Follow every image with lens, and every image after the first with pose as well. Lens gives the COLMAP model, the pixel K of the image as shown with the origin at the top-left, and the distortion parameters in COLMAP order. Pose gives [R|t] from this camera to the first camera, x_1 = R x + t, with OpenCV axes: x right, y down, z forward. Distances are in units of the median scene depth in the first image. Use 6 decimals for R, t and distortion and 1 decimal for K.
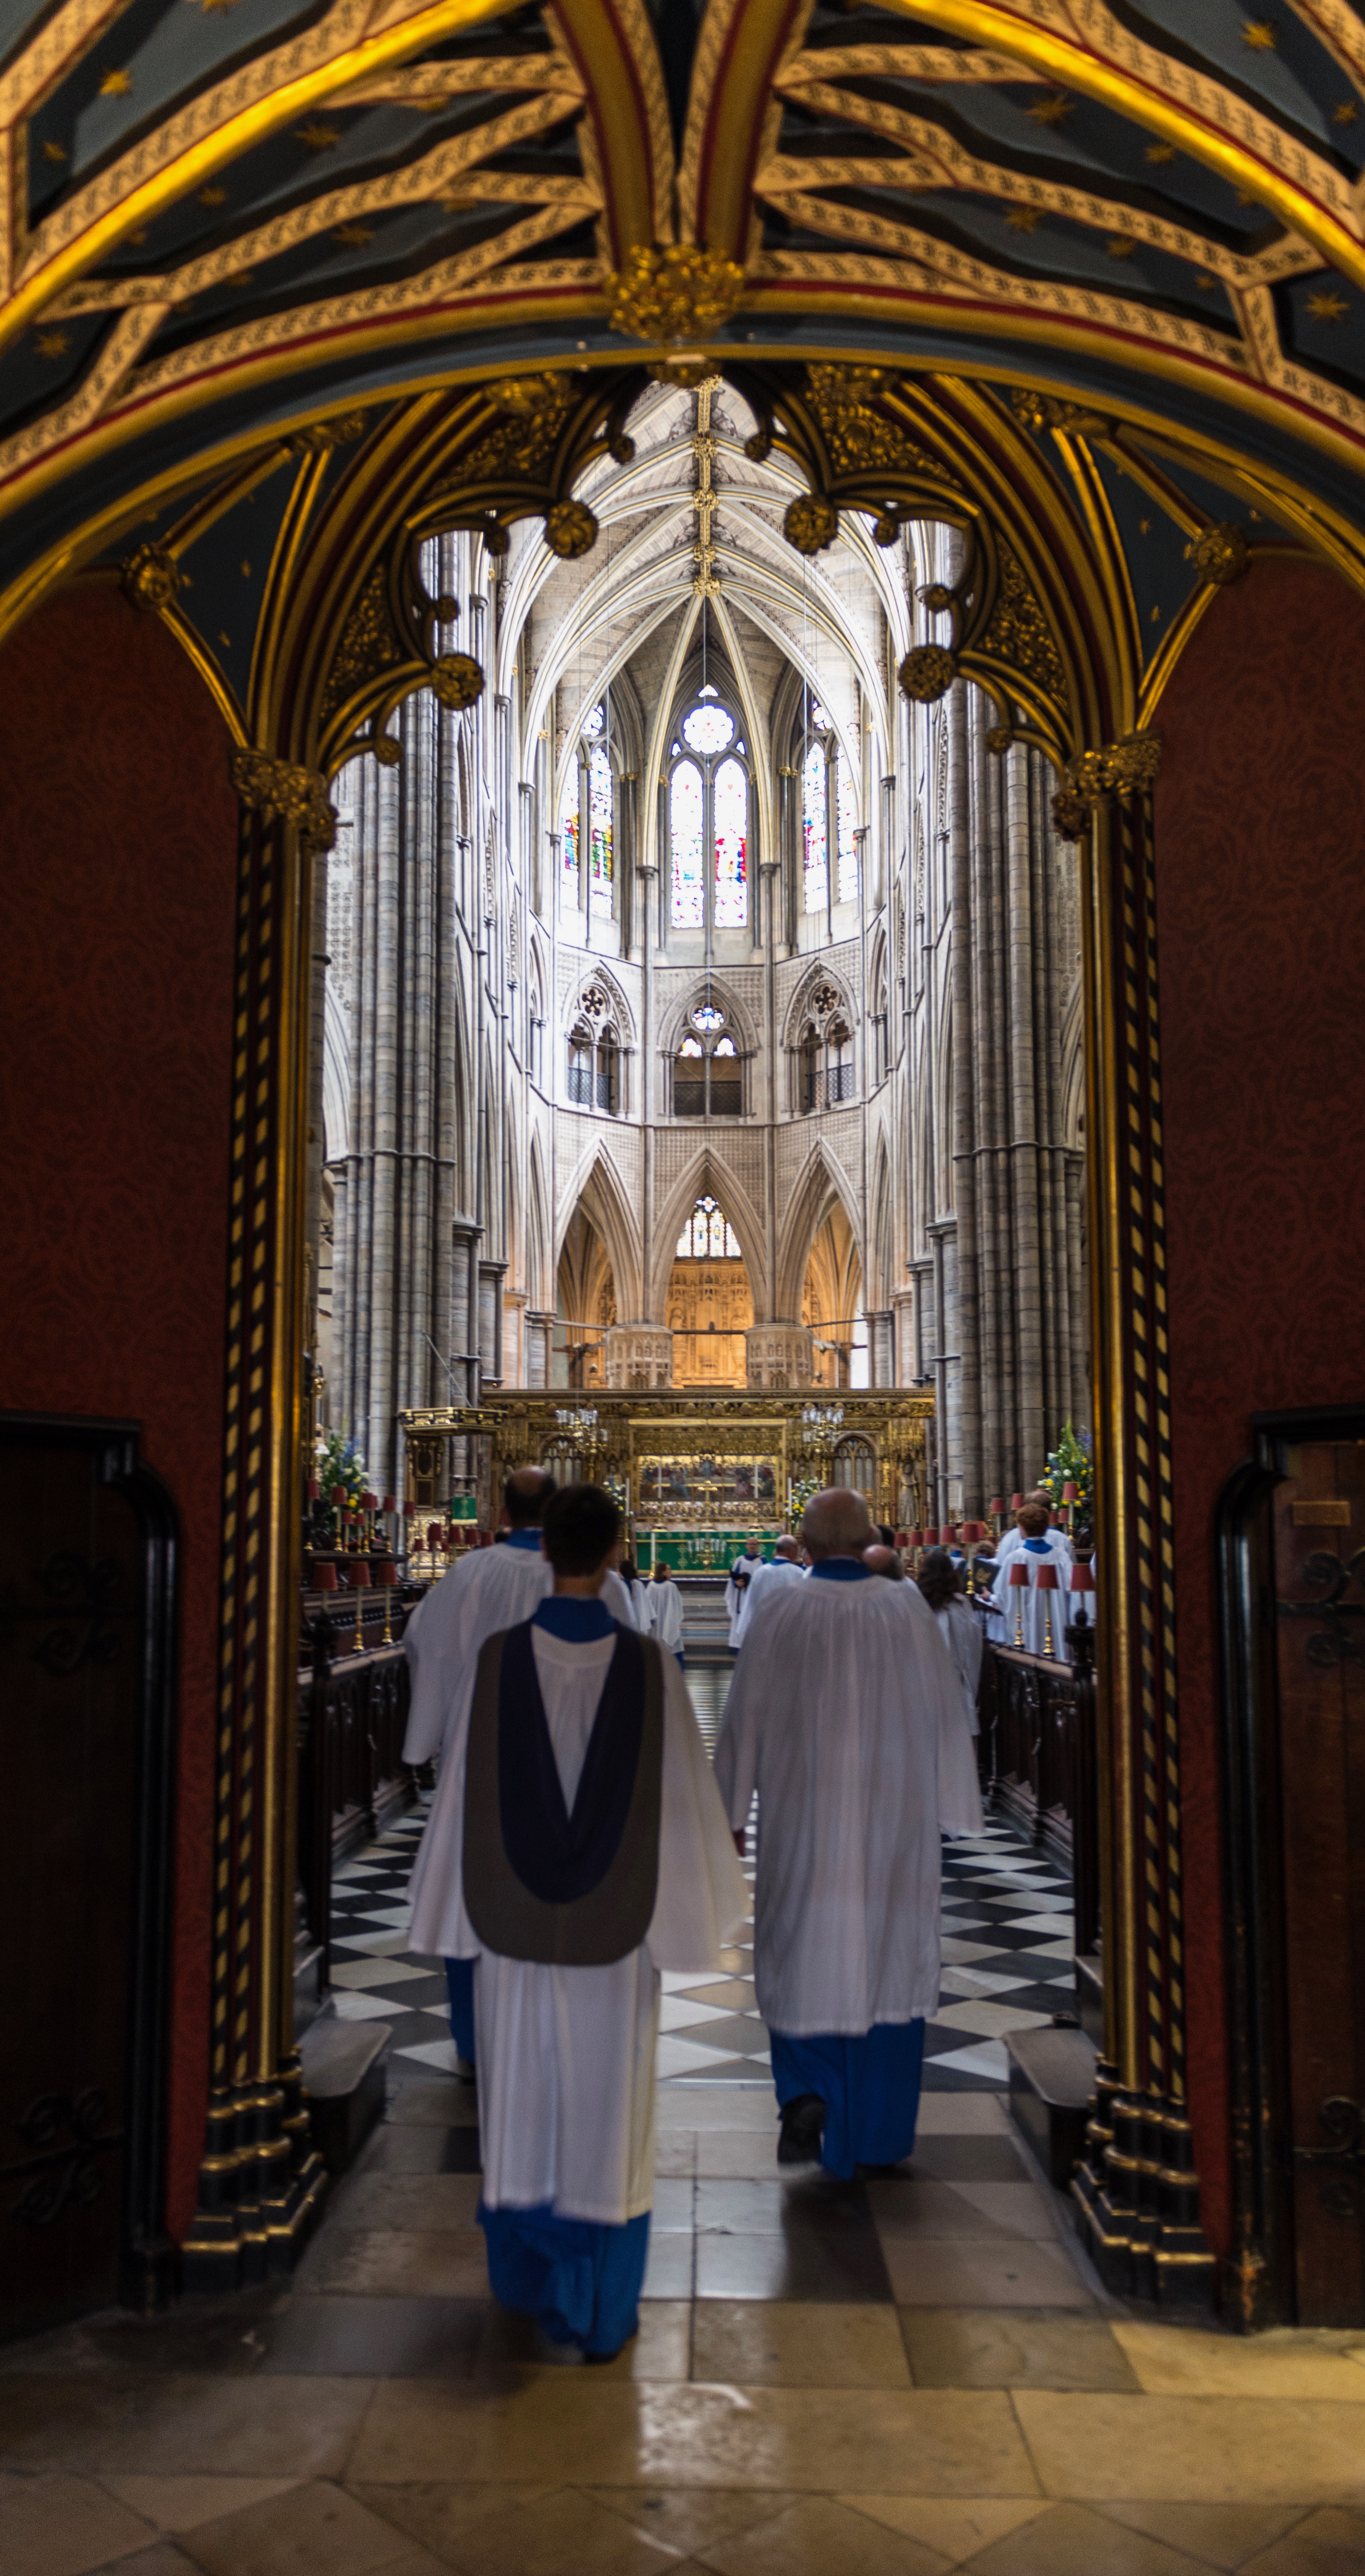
lens RADIAL K [[1906.1, 0, 617.5], [0, 1906.1, 1366.2], [0, 0, 1]] dist [-0.000321, -0.000382]
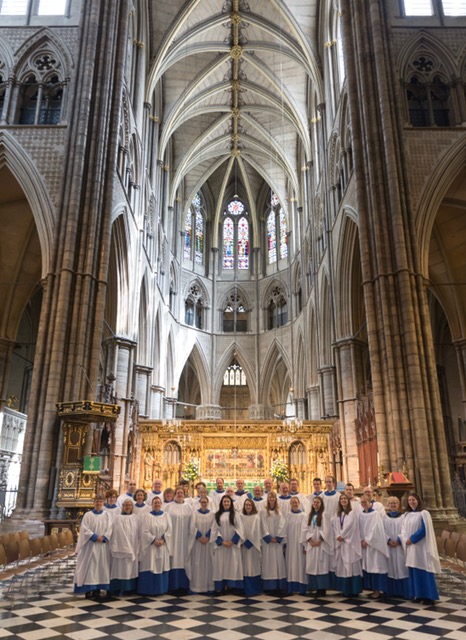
lens RADIAL K [[477.7, 0, 233.8], [0, 477.7, 352.0], [0, 0, 1]] dist [0.007150, -0.009829]
pose [[0.998725, 0.015408, 0.048079, 0.015630], [-0.005997, 0.981753, -0.190064, 0.041042], [-0.050131, 0.189533, 0.980594, 0.404865]]
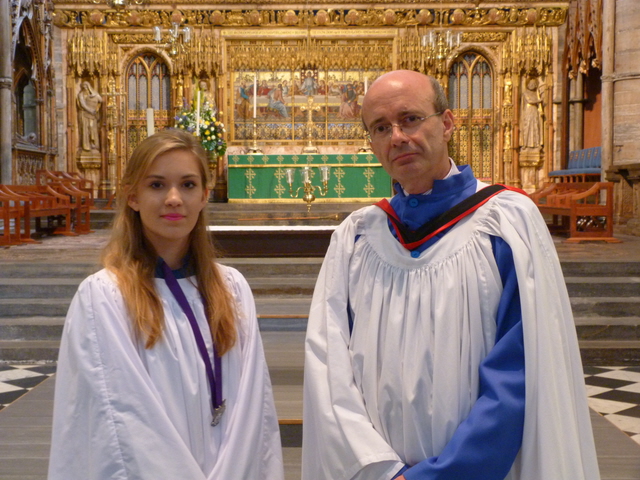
lens RADIAL K [[974.7, 0, 305.7], [0, 974.7, 235.4], [0, 0, 1]] dist [0.078404, 0.000000]
pose [[0.999282, -0.007217, 0.037204, 0.027386], [0.001625, 0.988955, 0.148210, 0.055014], [-0.037863, -0.148043, 0.988256, 0.531721]]
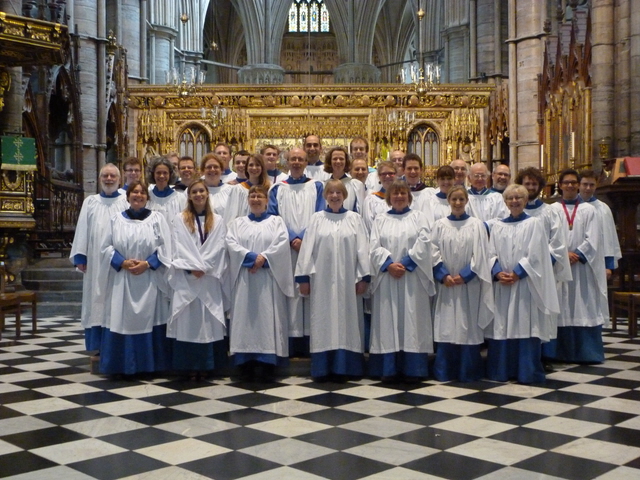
lens RADIAL K [[805.8, 0, 306.8], [0, 805.8, 241.5], [0, 0, 1]] dist [-0.028807, 0.000000]
pose [[0.998879, -0.006179, 0.046923, 0.019956], [0.001002, 0.993979, 0.109570, 0.056145], [-0.047317, -0.109400, 0.992871, 0.461151]]
